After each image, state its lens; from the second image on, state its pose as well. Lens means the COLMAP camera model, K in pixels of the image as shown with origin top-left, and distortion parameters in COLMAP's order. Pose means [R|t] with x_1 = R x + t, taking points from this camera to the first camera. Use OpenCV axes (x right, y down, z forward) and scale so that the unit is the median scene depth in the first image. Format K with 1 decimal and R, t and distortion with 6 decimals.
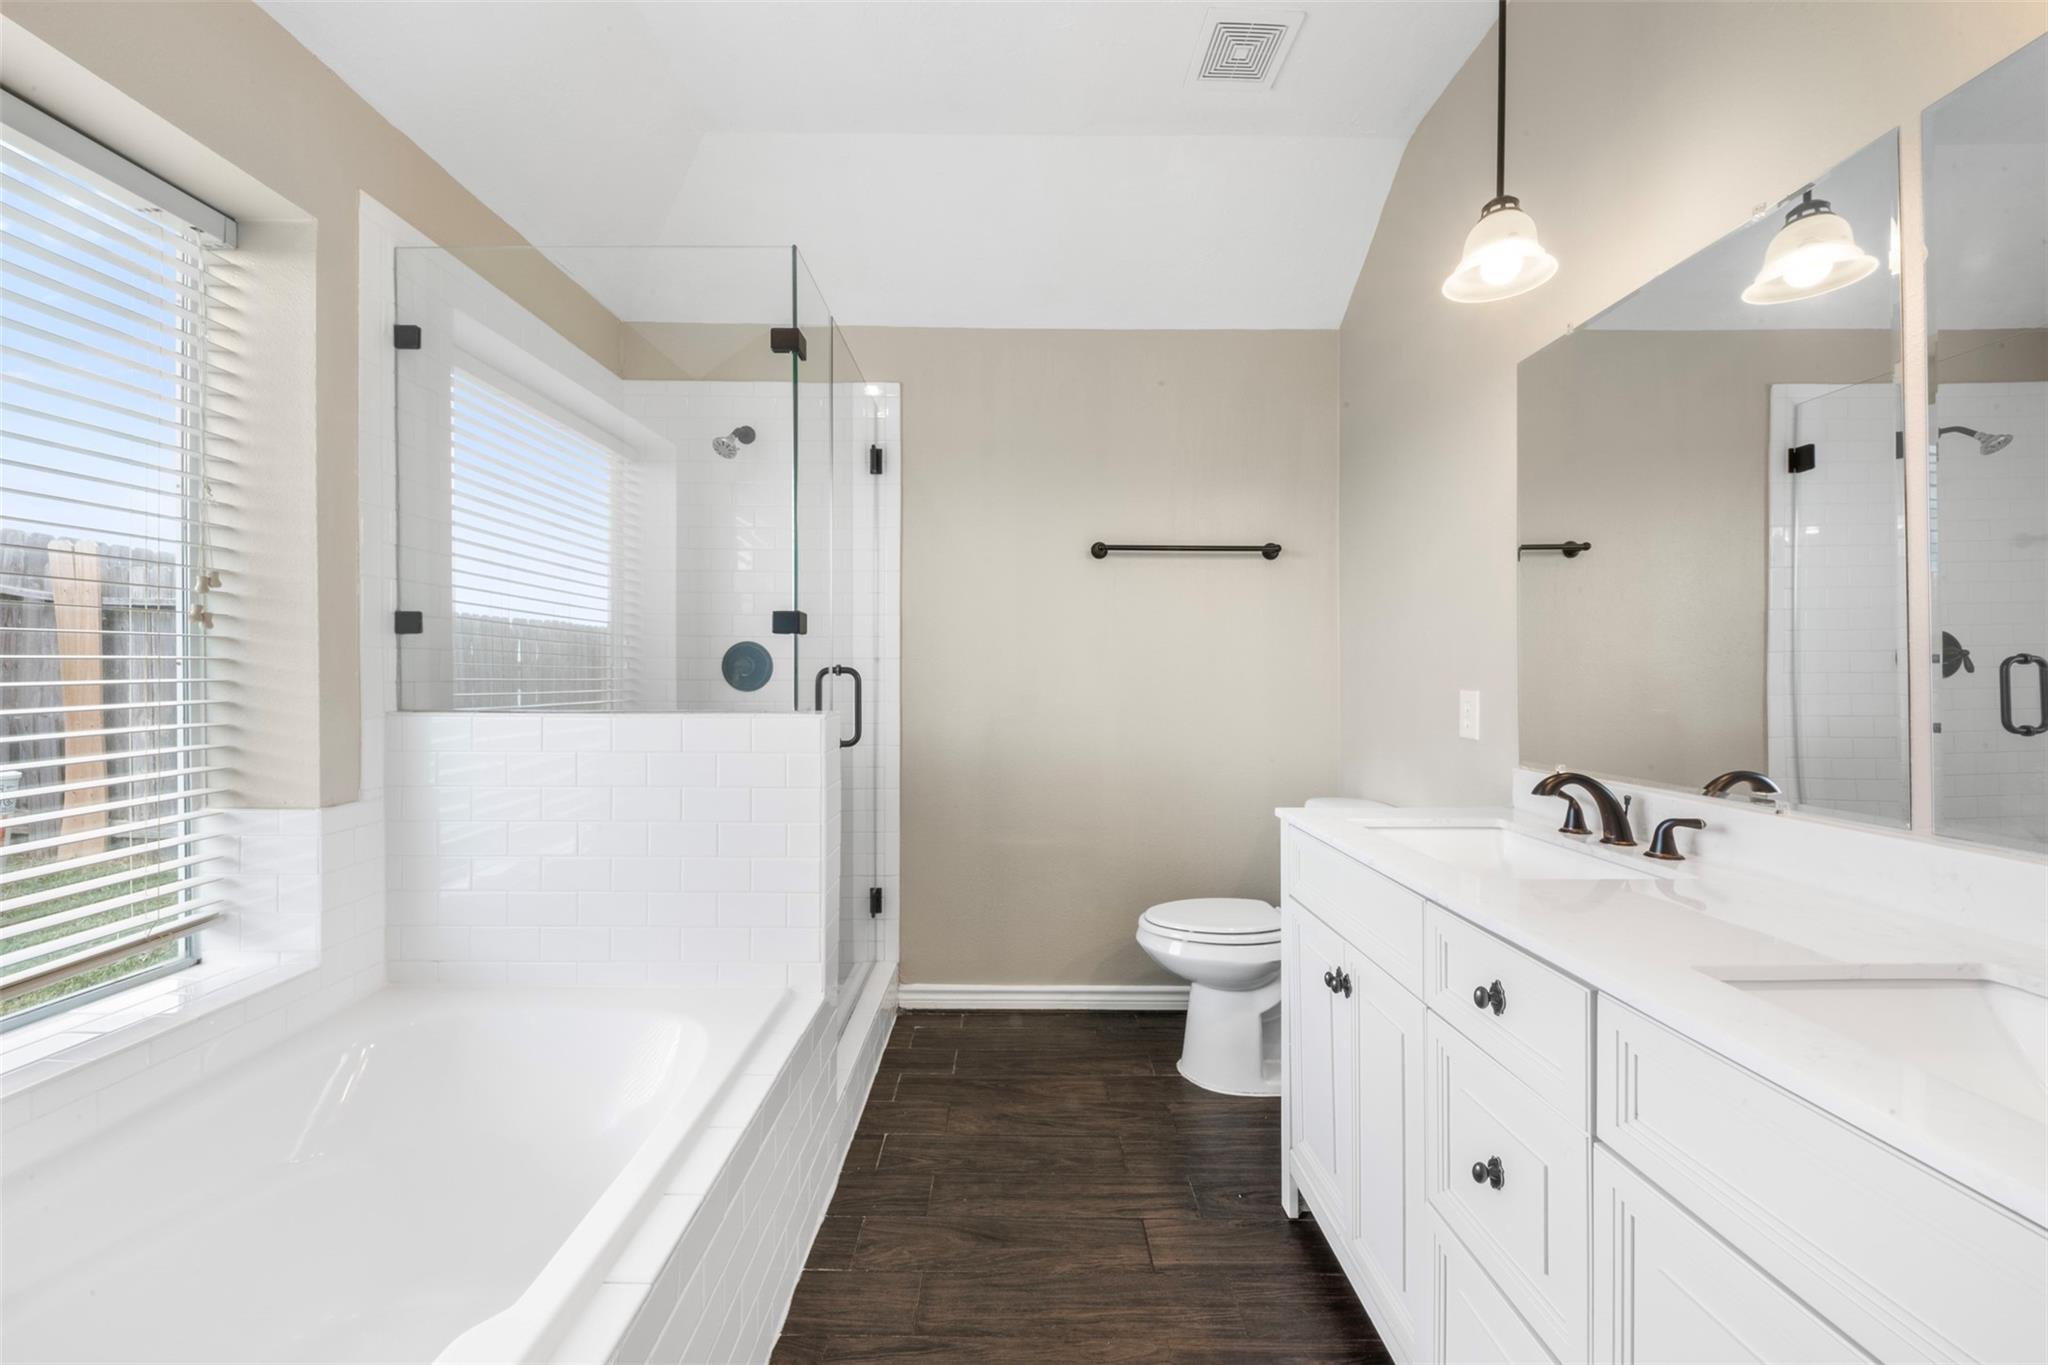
lens RADIAL K [[768.3, 0, 1026.8], [0, 768.3, 683.1], [0, 0, 1]] dist [0.006823, -0.003422]
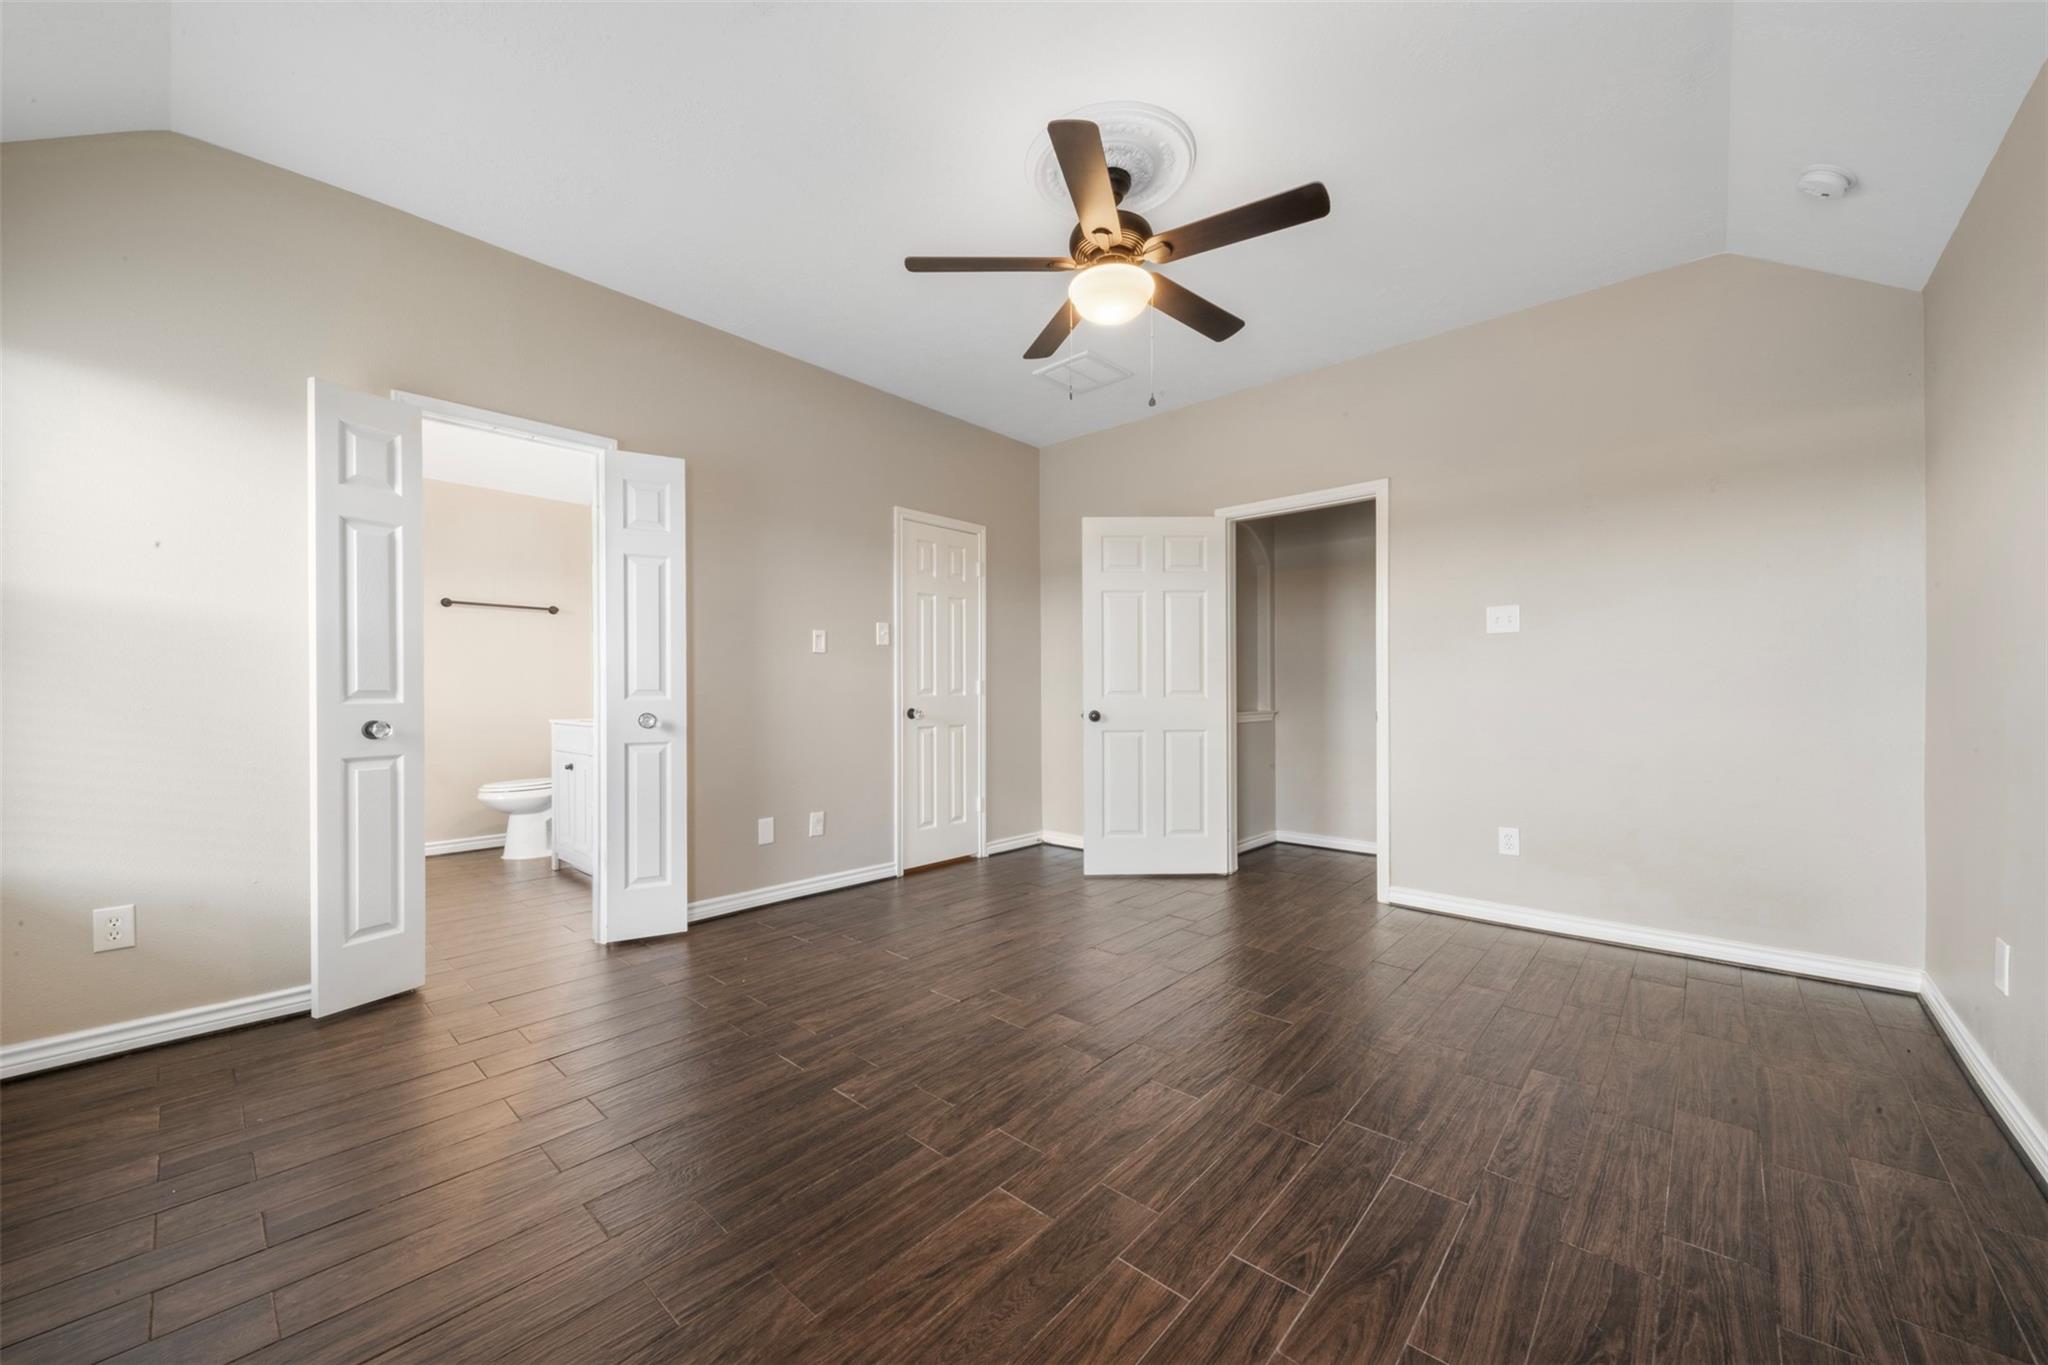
lens RADIAL K [[768.3, 0, 1021.0], [0, 768.3, 682.8], [0, 0, 1]] dist [0.006823, -0.003422]
pose [[0.673172, 0.003740, 0.739477, -0.447080], [-0.001947, 0.999993, -0.003285, 0.026168], [-0.739484, 0.000772, 0.673174, -1.625287]]
